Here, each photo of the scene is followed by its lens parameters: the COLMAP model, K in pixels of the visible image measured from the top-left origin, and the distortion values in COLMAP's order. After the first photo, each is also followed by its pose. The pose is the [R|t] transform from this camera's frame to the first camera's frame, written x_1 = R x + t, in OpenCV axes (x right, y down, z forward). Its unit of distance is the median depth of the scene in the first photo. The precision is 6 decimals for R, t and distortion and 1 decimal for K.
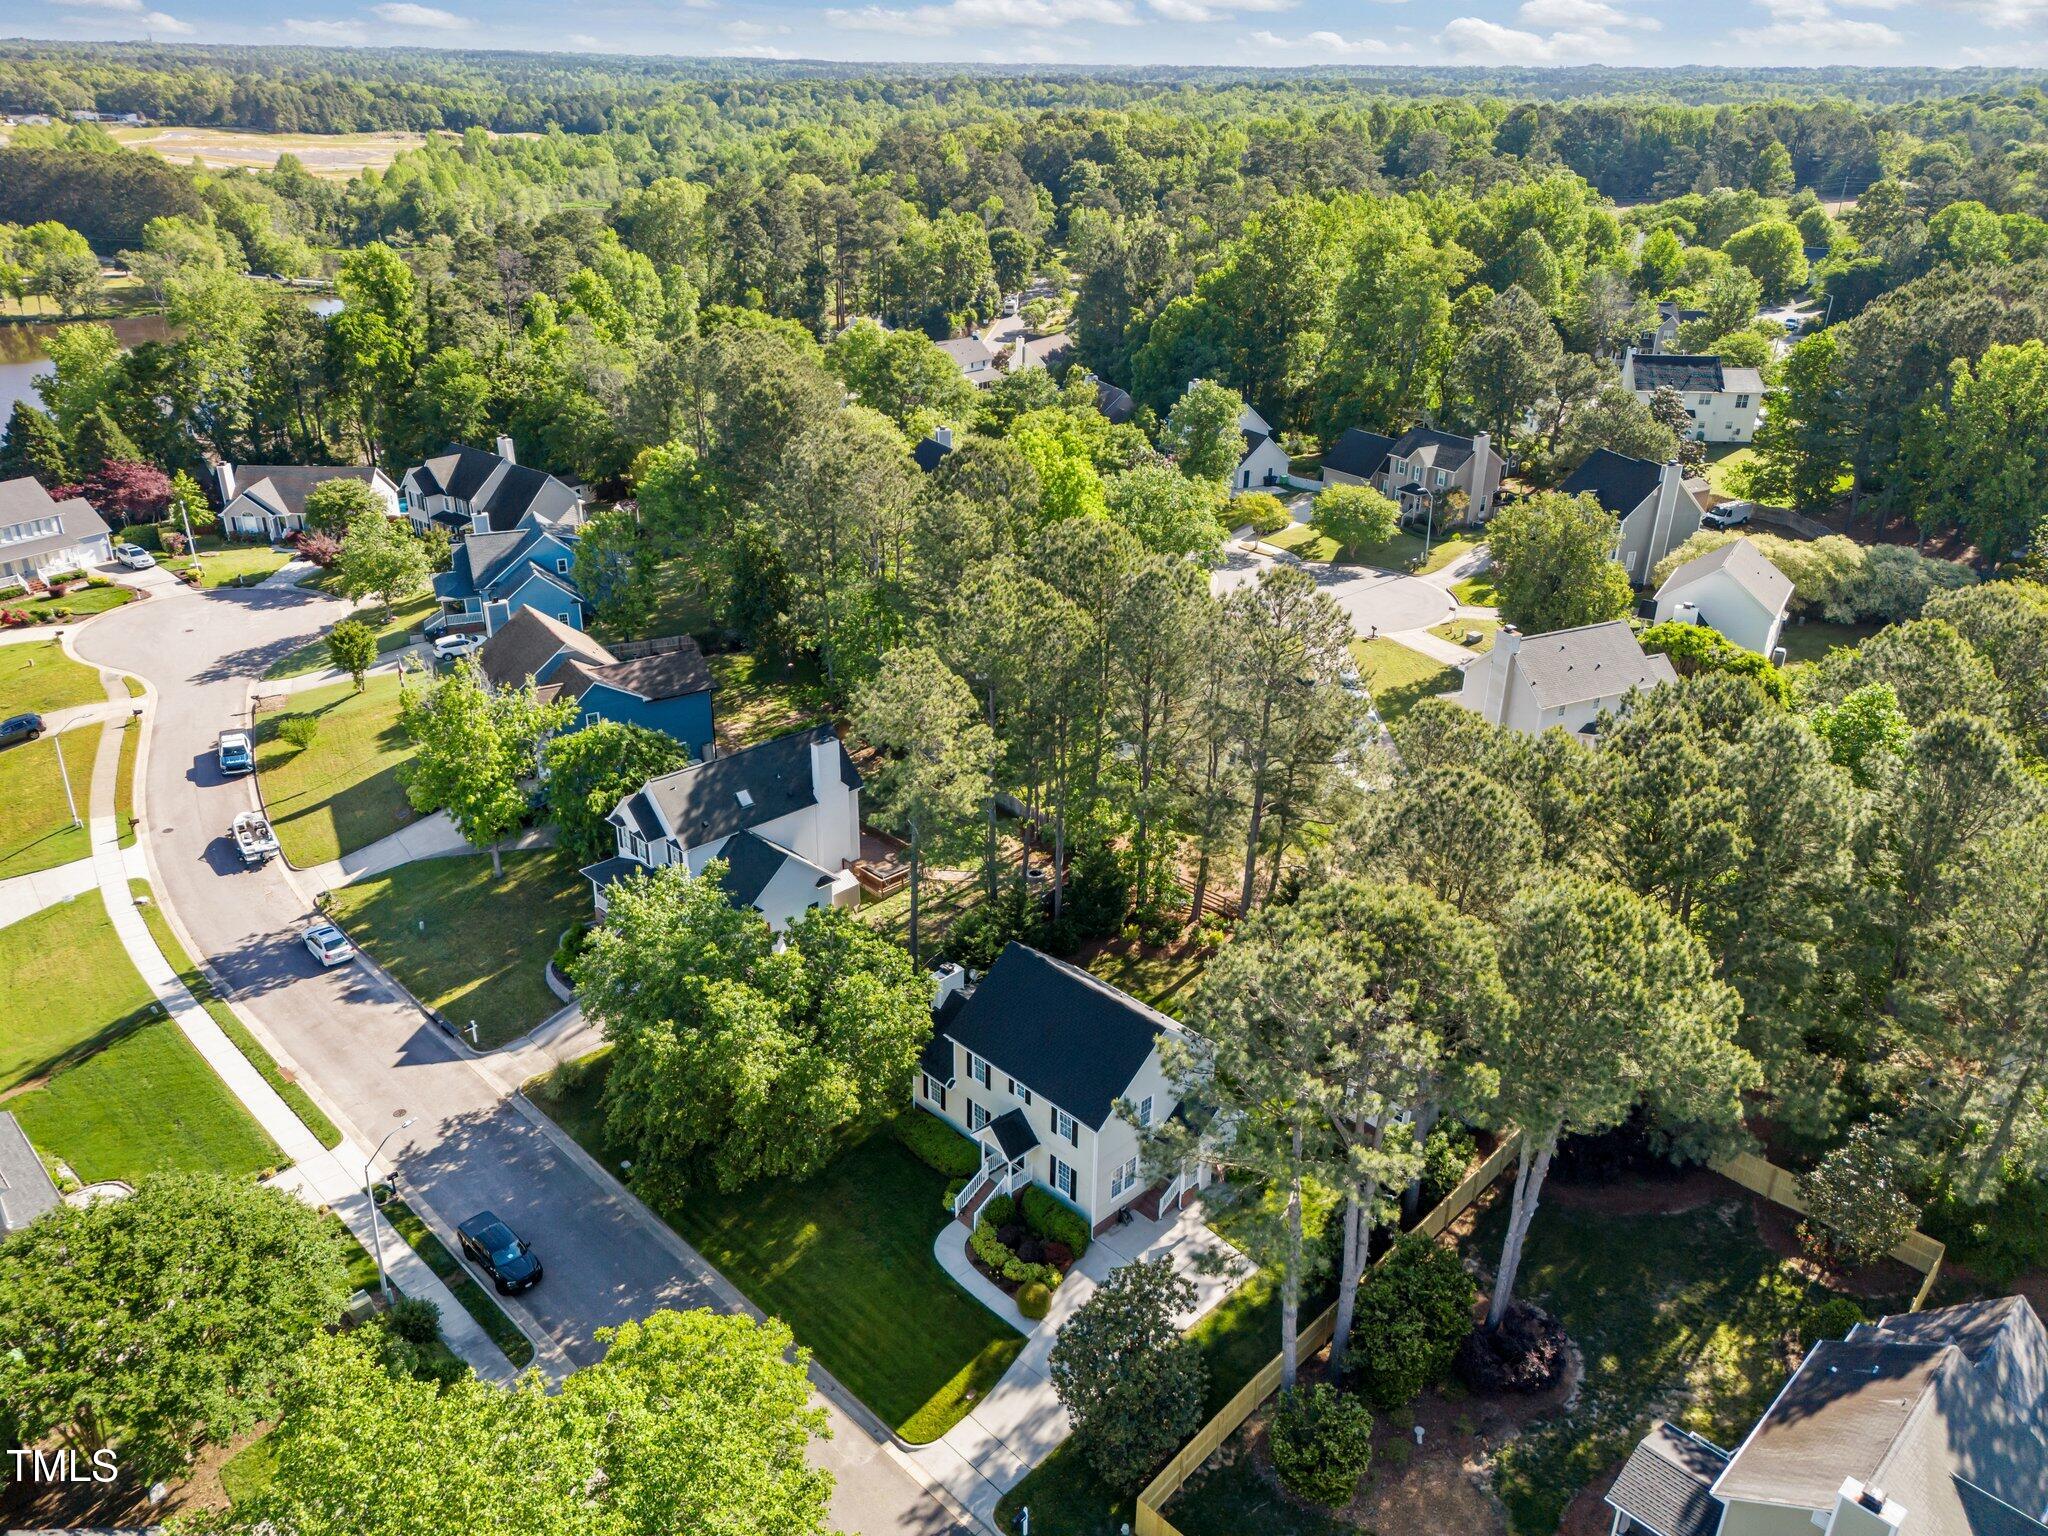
lens RADIAL K [[1502.9, 0, 1025.3], [0, 1502.9, 774.0], [0, 0, 1]] dist [0.072837, -0.068949]
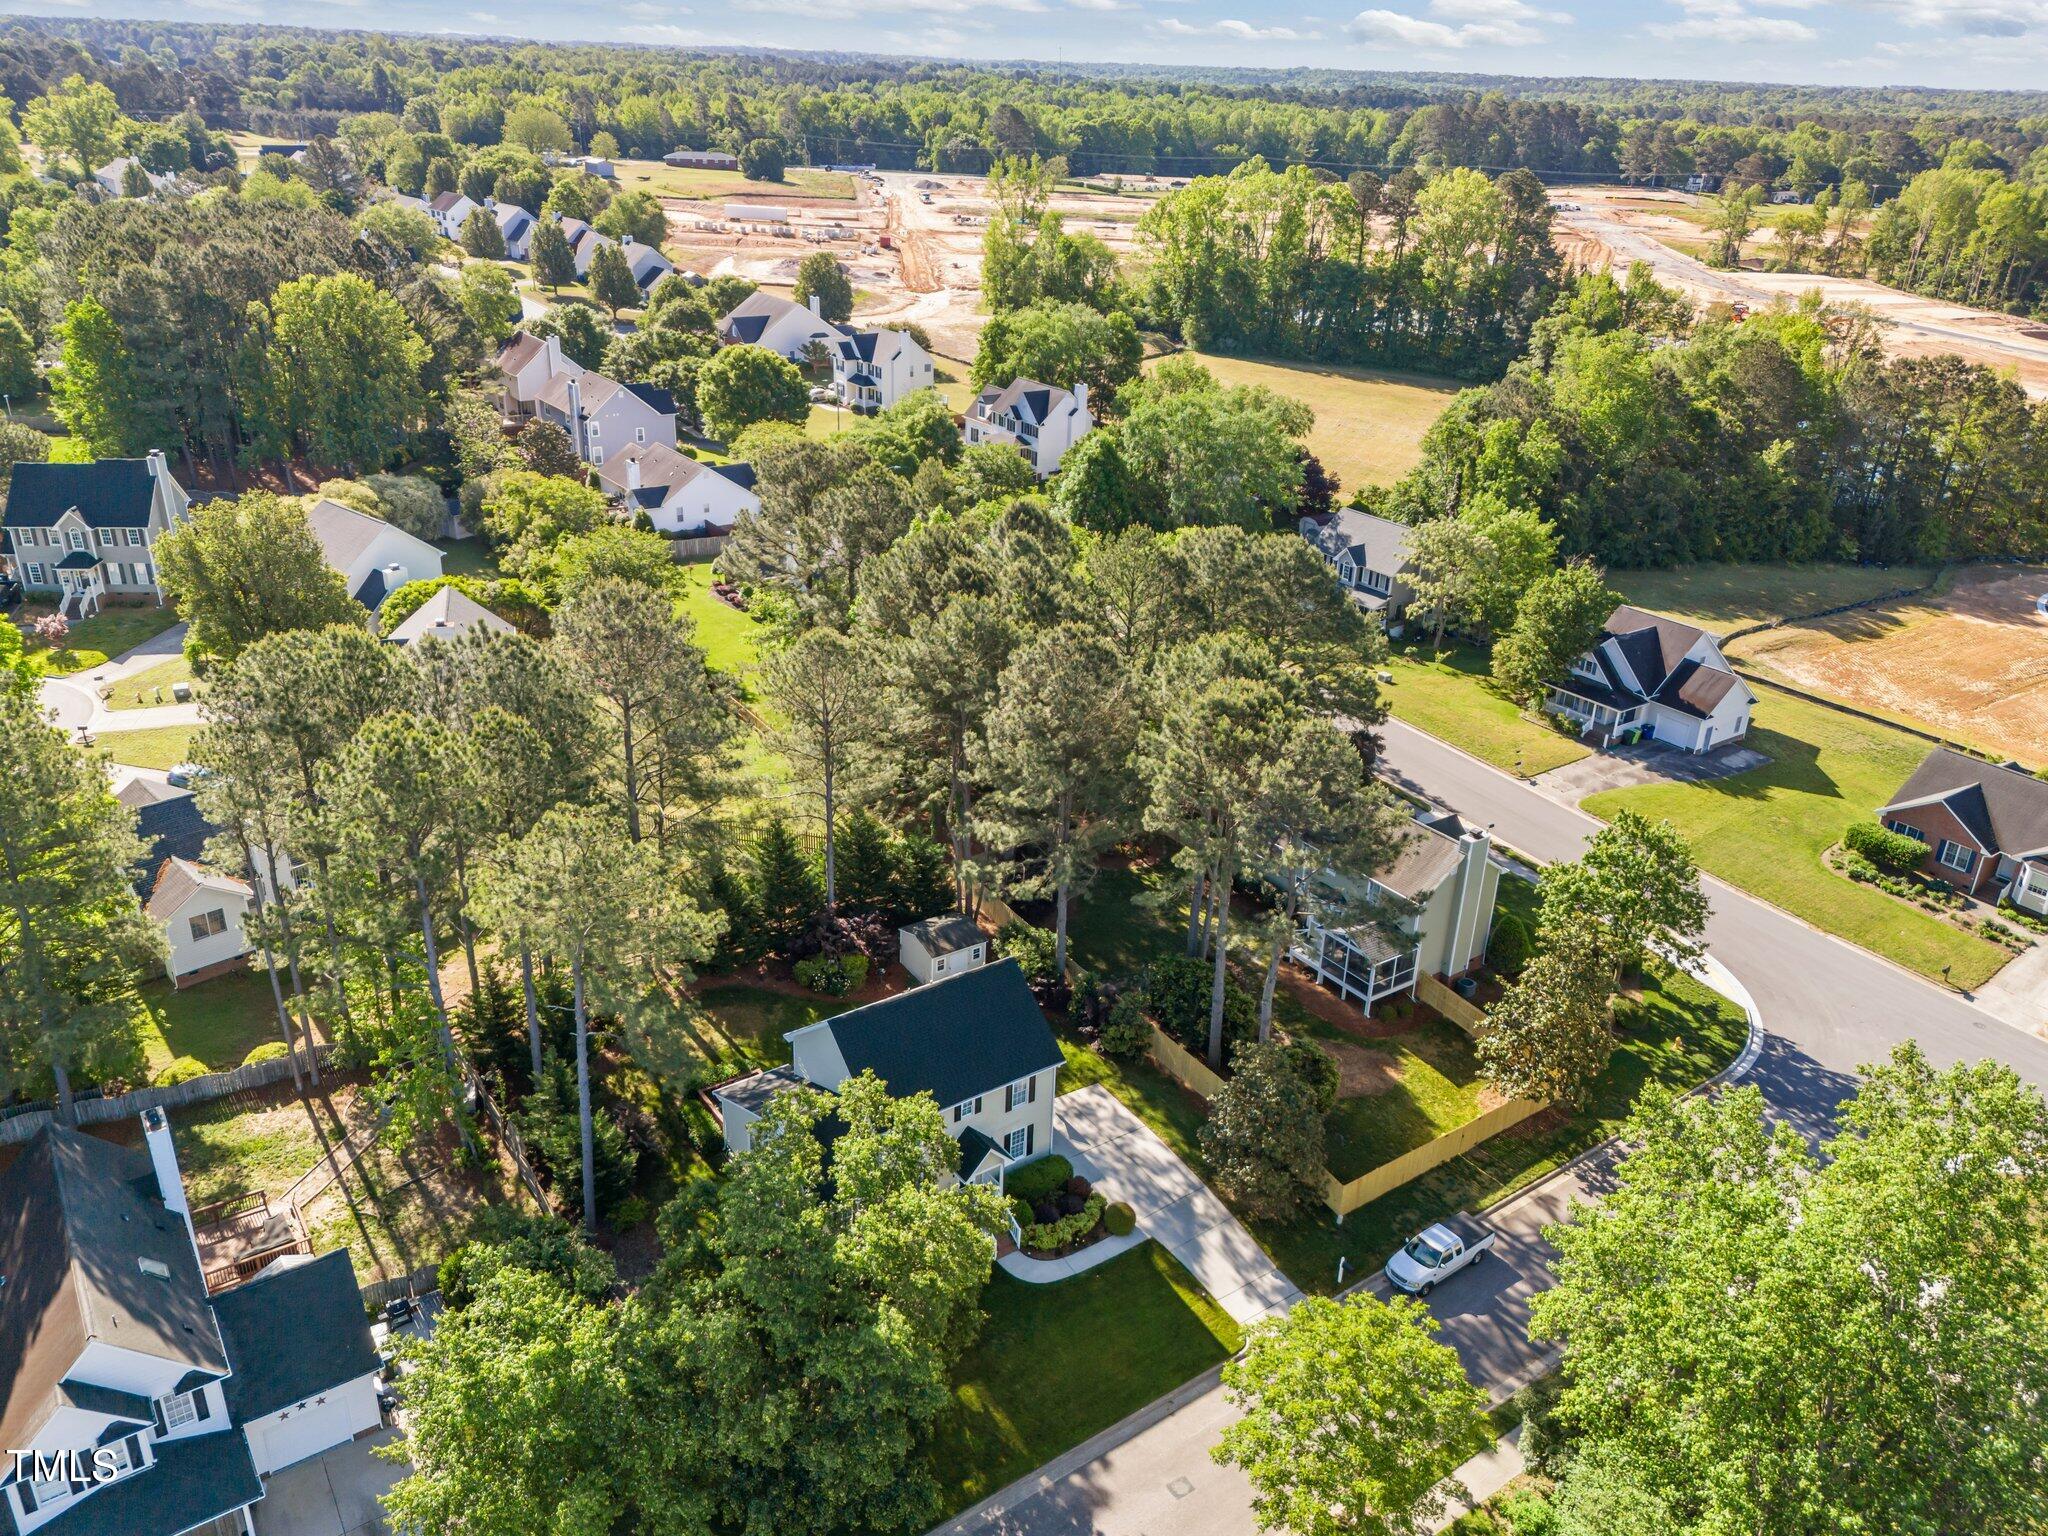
lens RADIAL K [[1504.4, 0, 1031.6], [0, 1504.4, 769.6], [0, 0, 1]] dist [0.088056, -0.079915]
pose [[0.152671, -0.417421, 0.895796, -0.609984], [0.386627, 0.859407, 0.334572, -0.225462], [-0.909511, 0.295260, 0.292593, 0.479549]]
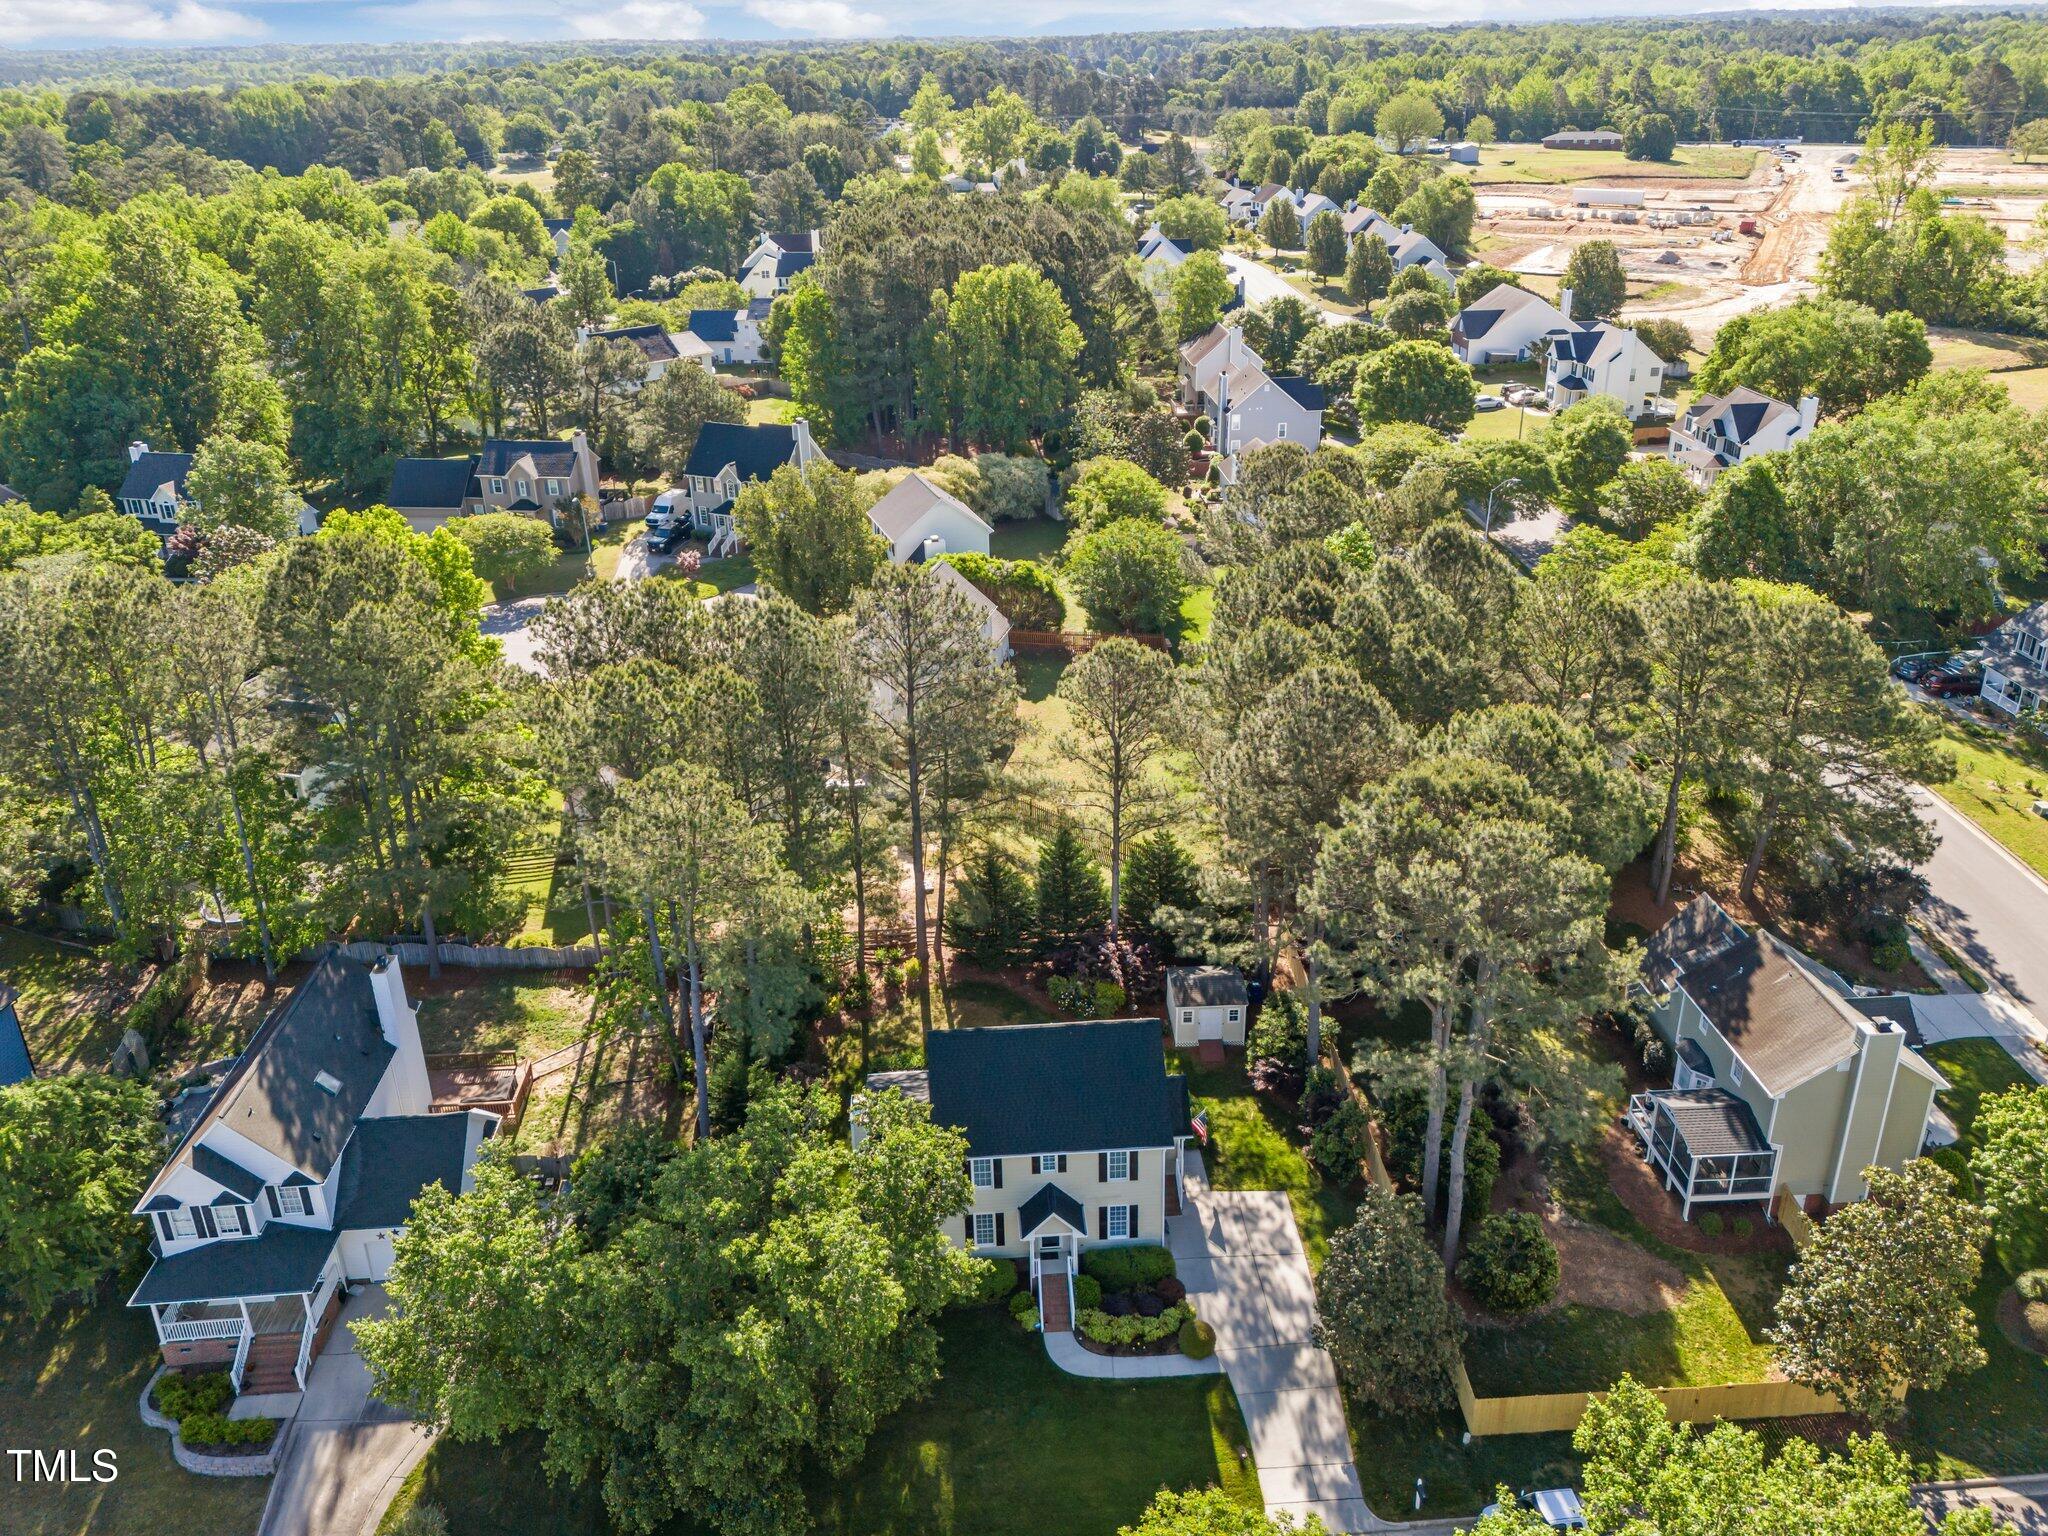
lens RADIAL K [[1580.7, 0, 1054.8], [0, 1580.7, 778.9], [0, 0, 1]] dist [0.077312, -0.072869]
pose [[0.642382, -0.341371, 0.686157, -0.449354], [0.345853, 0.928093, 0.137947, -0.104086], [-0.683909, 0.148695, 0.714254, 0.223554]]
